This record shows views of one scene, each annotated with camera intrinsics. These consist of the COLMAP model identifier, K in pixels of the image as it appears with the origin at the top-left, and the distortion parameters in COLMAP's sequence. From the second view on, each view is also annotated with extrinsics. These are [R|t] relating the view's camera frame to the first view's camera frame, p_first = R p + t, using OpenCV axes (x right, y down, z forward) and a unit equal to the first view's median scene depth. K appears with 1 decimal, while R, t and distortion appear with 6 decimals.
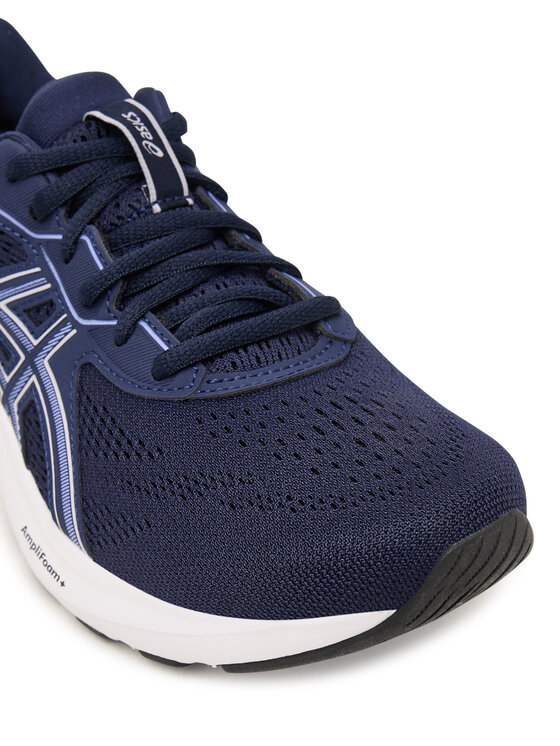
lens RADIAL K [[1334.7, 0, 280.0], [0, 1334.7, 373.0], [0, 0, 1]] dist [-0.120139, -0.153156]
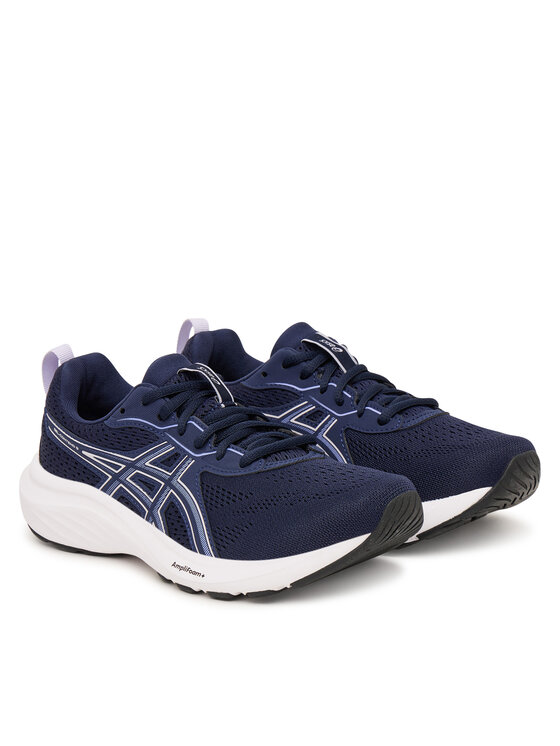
lens RADIAL K [[2189.3, 0, 280.0], [0, 2189.3, 373.0], [0, 0, 1]] dist [-0.027248, -0.110376]
pose [[0.978414, -0.076846, 0.191836, -0.664587], [0.145775, 0.914624, -0.377112, 1.148375], [-0.146478, 0.396936, 0.906083, -2.172033]]
